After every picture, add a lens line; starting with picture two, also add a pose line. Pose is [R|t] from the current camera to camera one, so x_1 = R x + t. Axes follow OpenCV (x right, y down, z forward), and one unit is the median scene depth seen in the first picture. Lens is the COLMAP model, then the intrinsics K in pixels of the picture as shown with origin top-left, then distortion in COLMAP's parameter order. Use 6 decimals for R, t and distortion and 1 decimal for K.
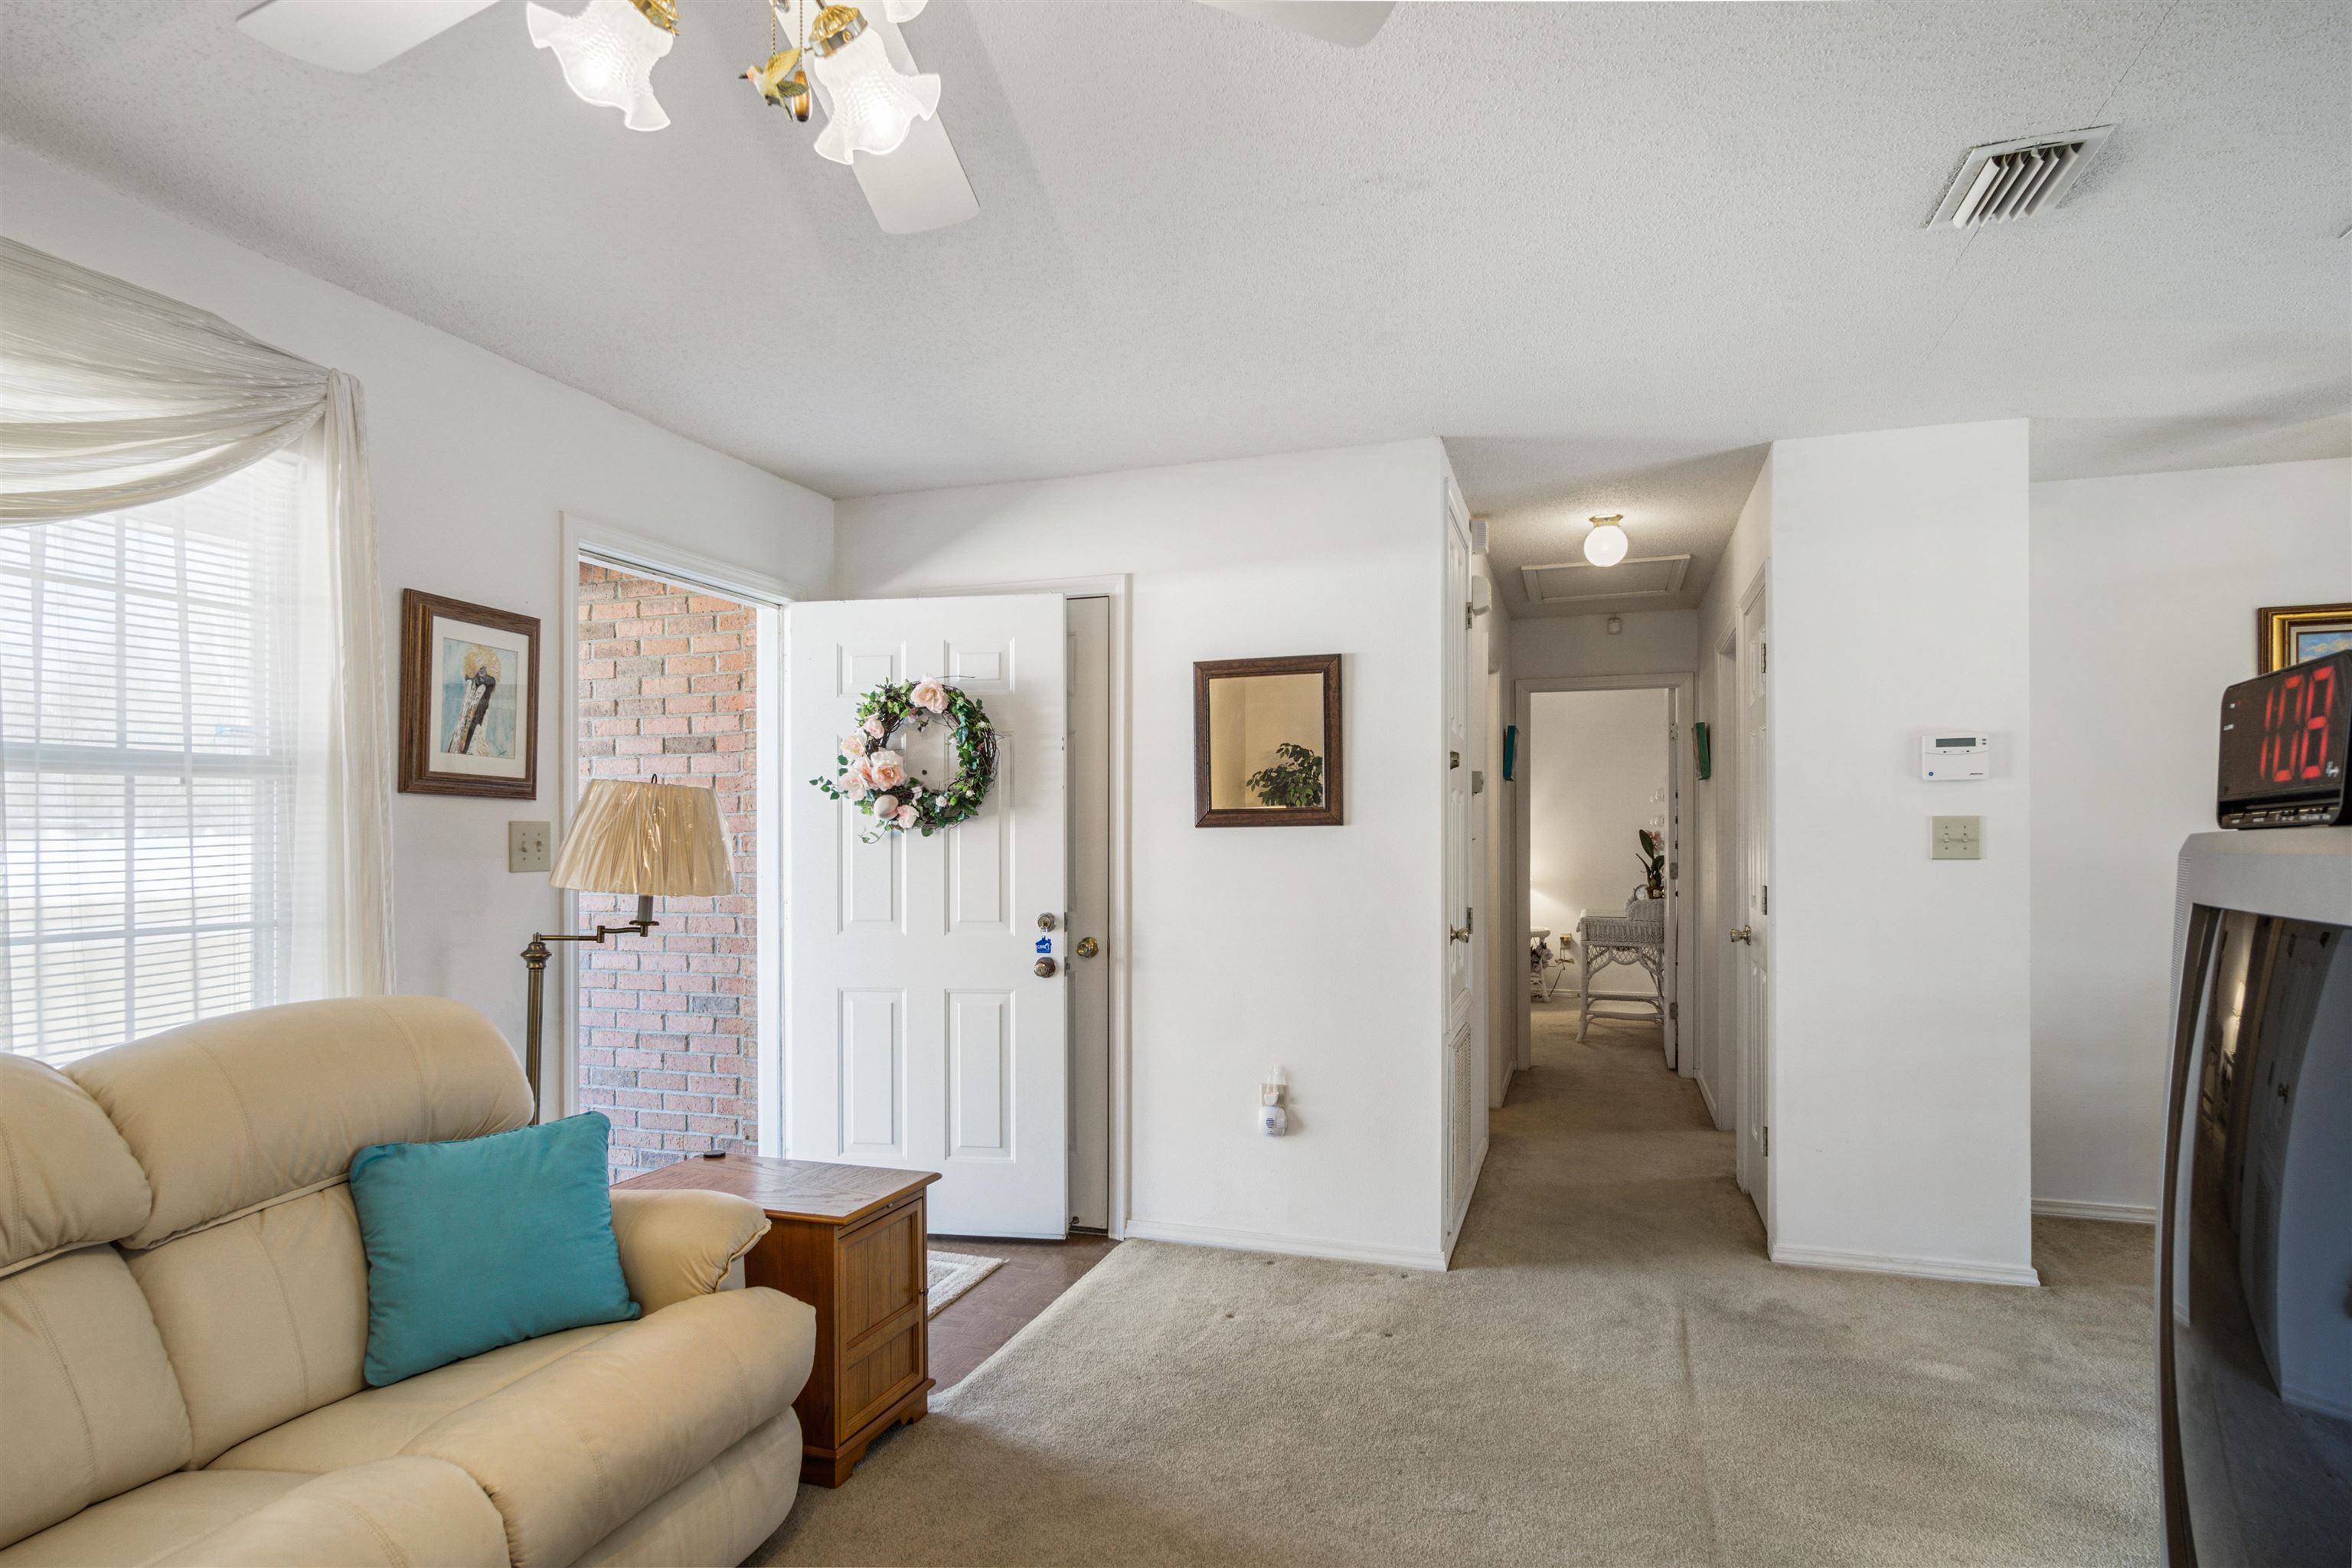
lens RADIAL K [[1269.5, 0, 1182.7], [0, 1269.5, 836.5], [0, 0, 1]] dist [-0.008263, 0.006955]
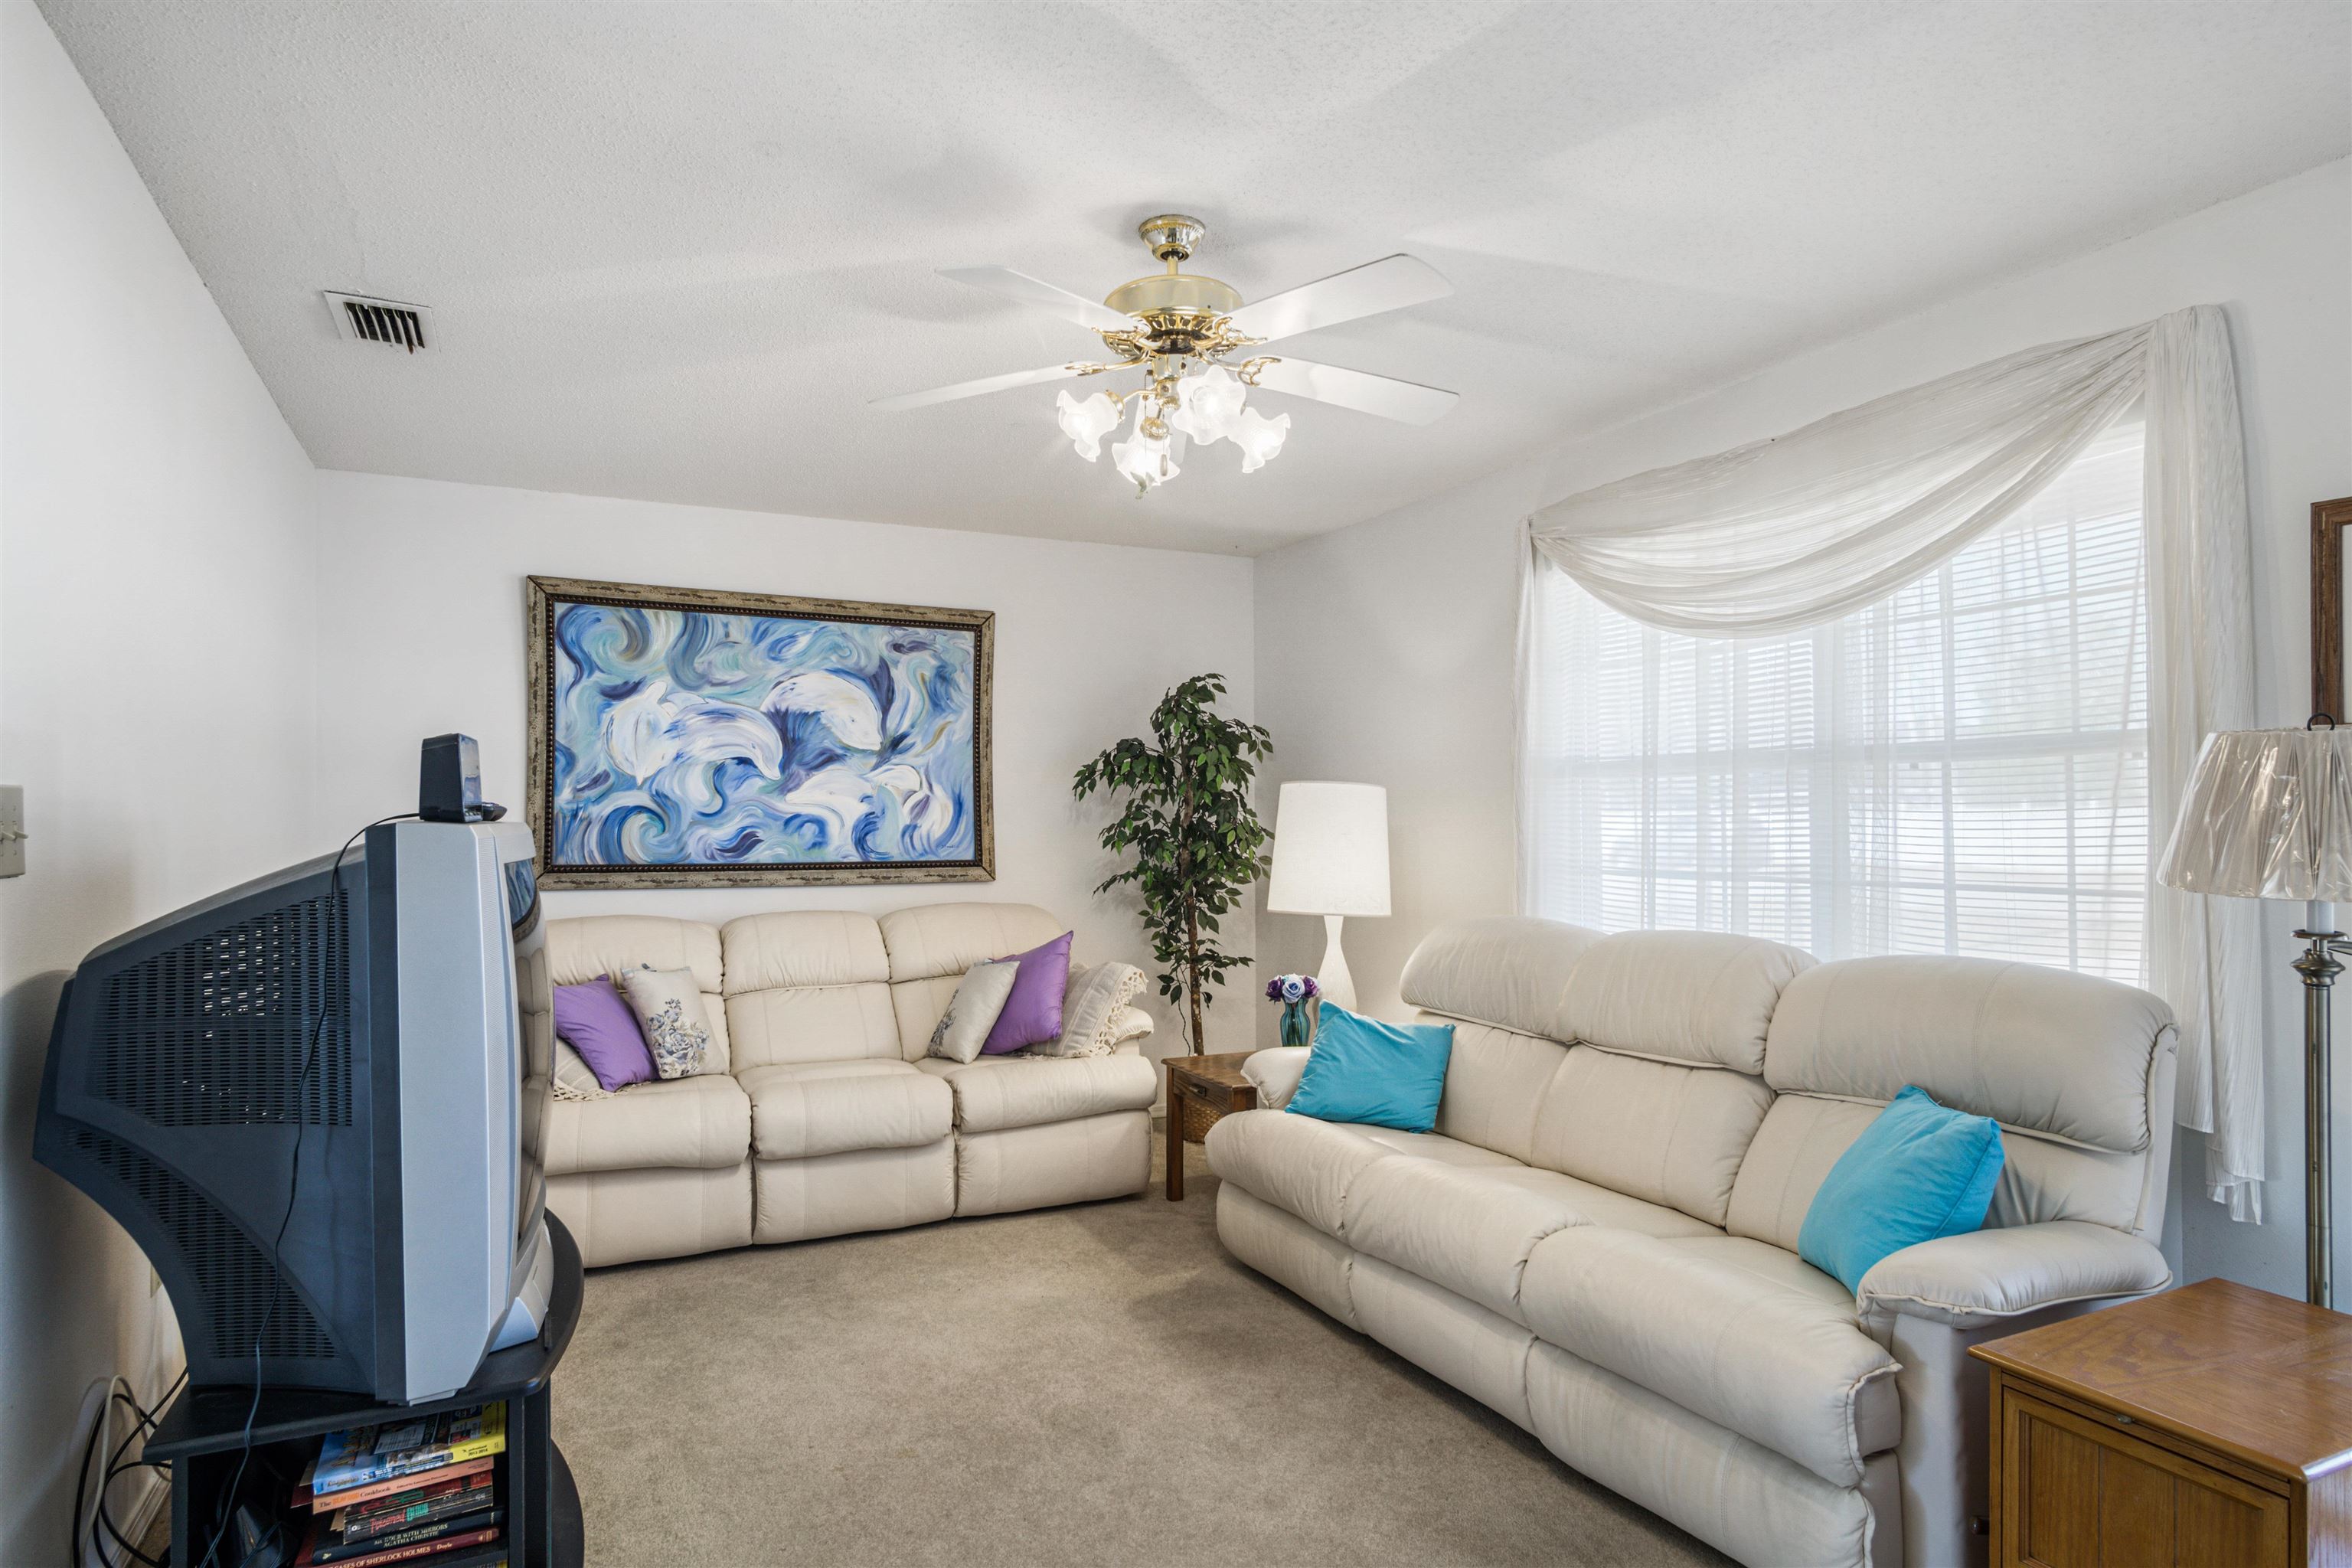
lens RADIAL K [[1269.5, 0, 1170.0], [0, 1269.5, 825.5], [0, 0, 1]] dist [-0.008263, 0.006955]
pose [[-0.717710, 0.012137, -0.696237, 0.369683], [0.010537, 0.999923, 0.006568, -0.000352], [0.696263, -0.002622, -0.717782, 0.819784]]
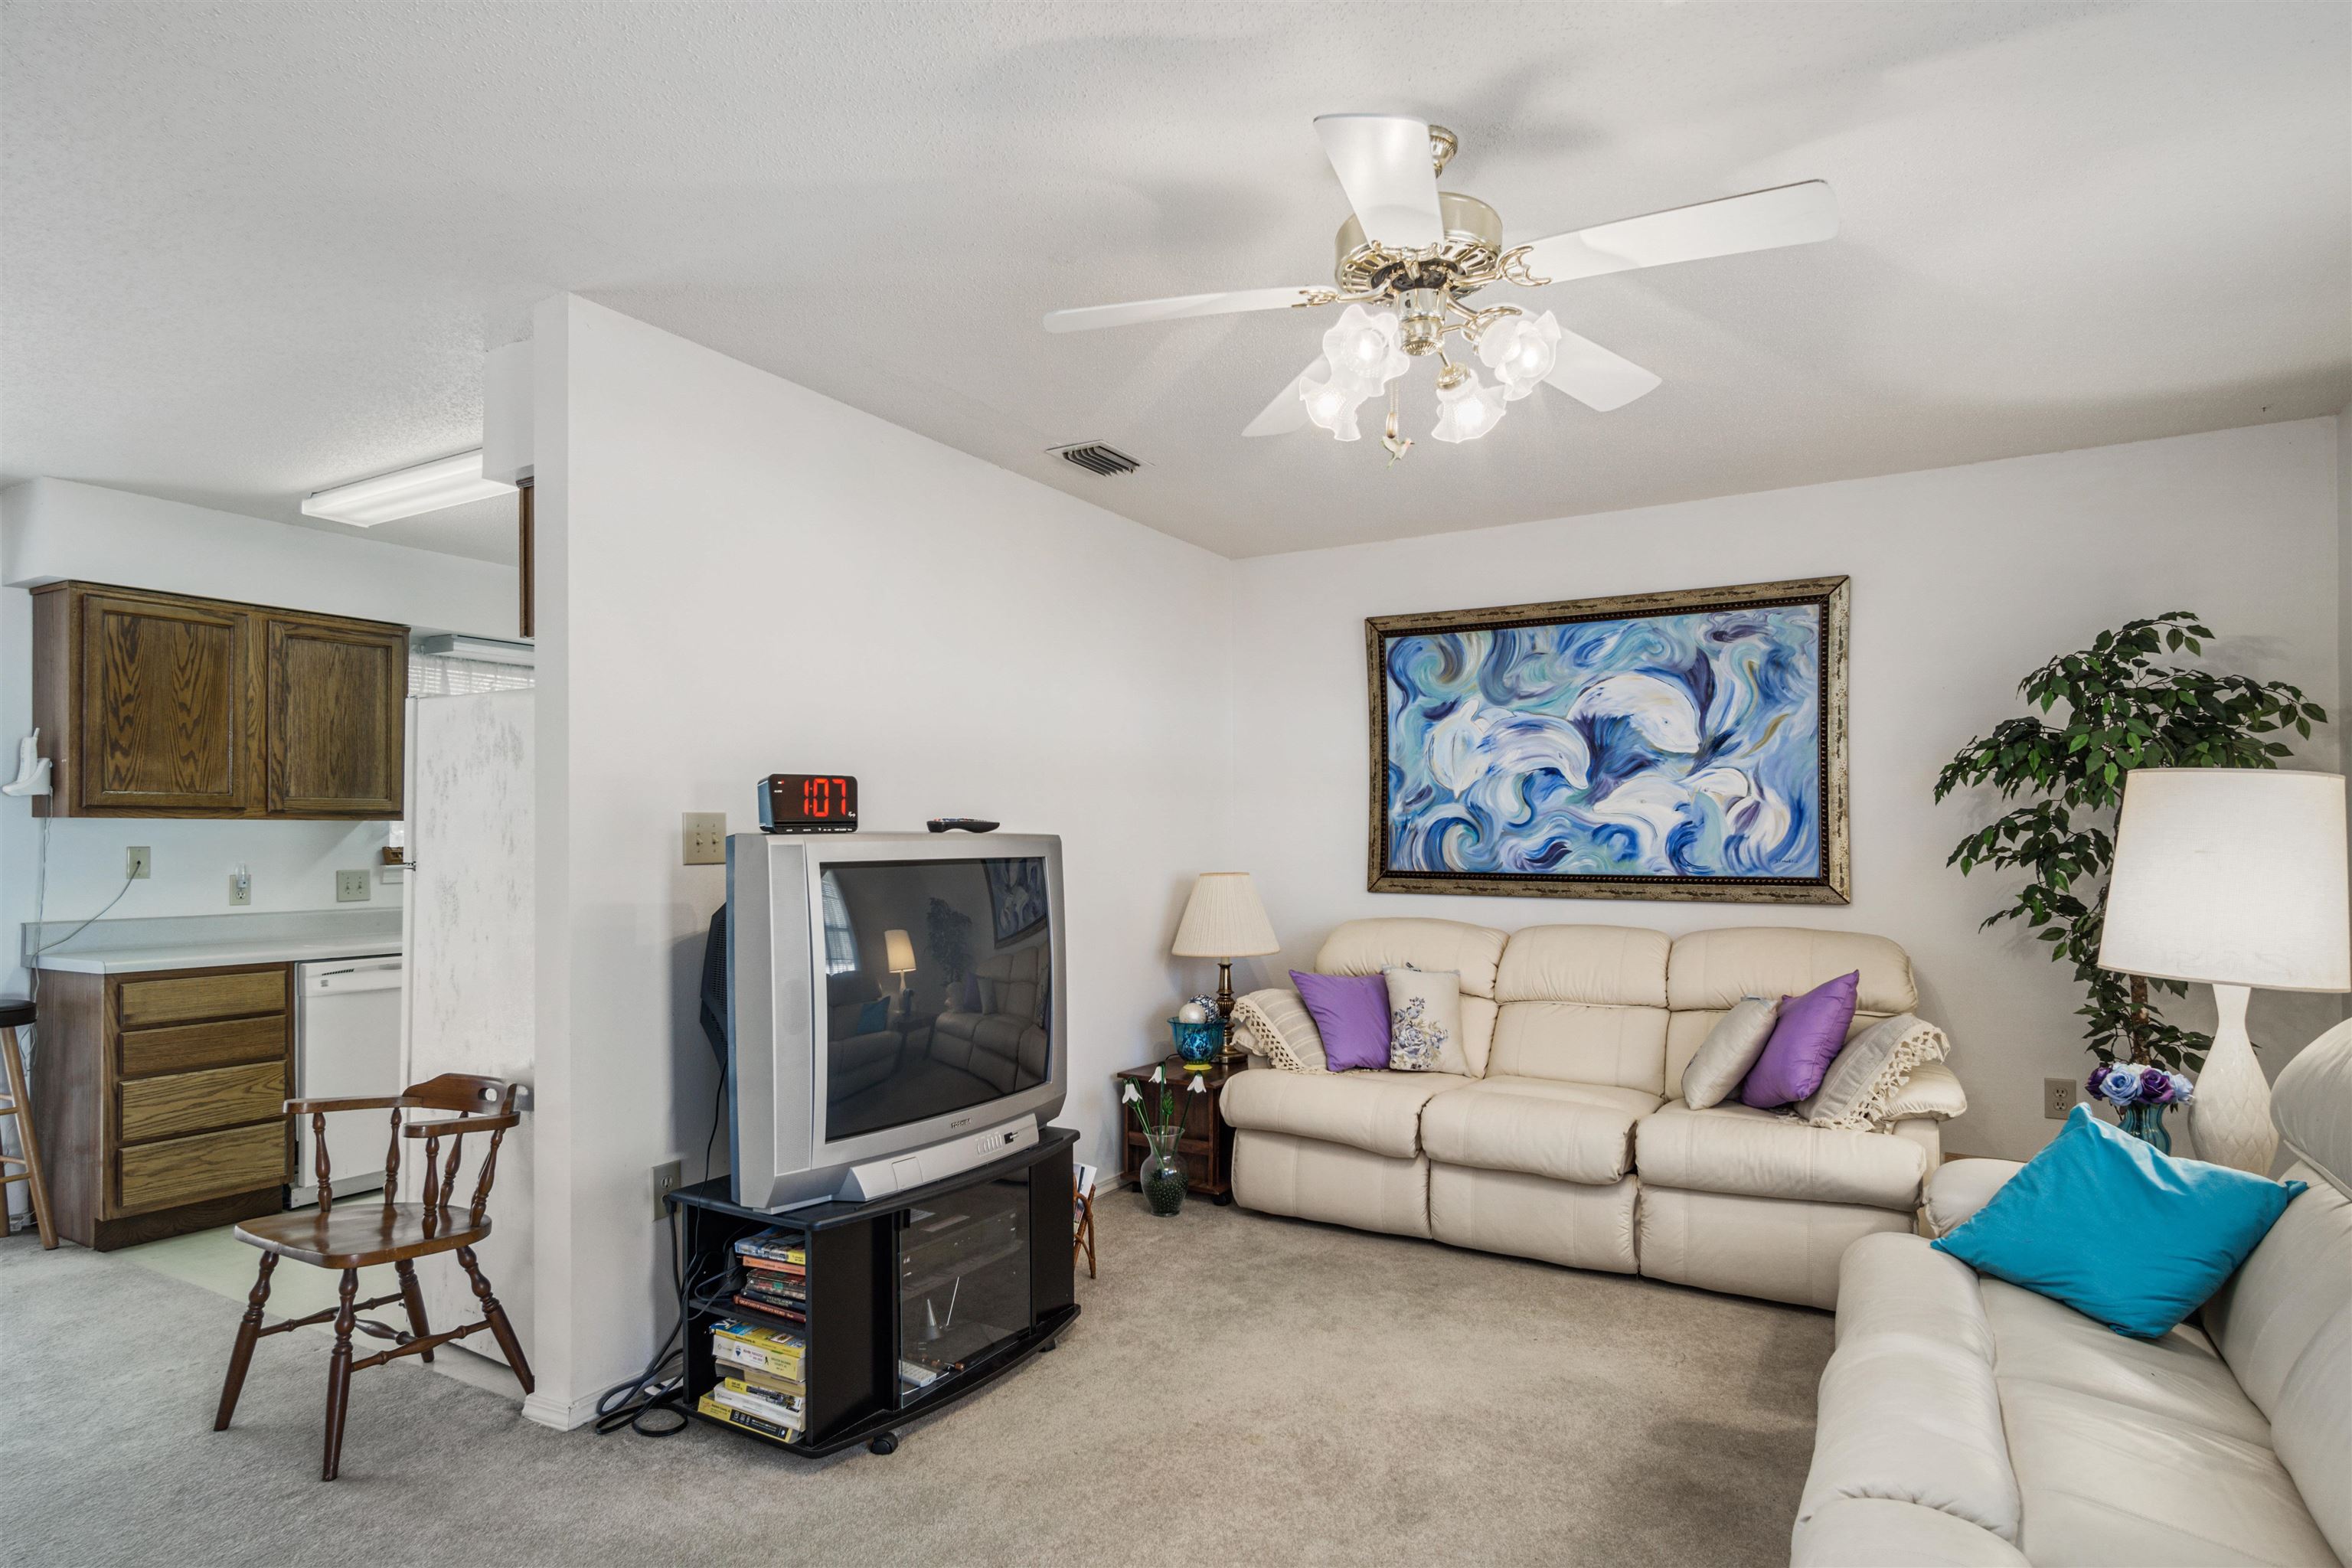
lens RADIAL K [[1269.5, 0, 1145.2], [0, 1269.5, 829.0], [0, 0, 1]] dist [-0.008263, 0.006955]
pose [[-0.975938, 0.012007, 0.217716, -0.100158], [0.010307, 0.999907, -0.008939, 0.004057], [-0.217803, -0.006480, -0.975971, 0.940786]]
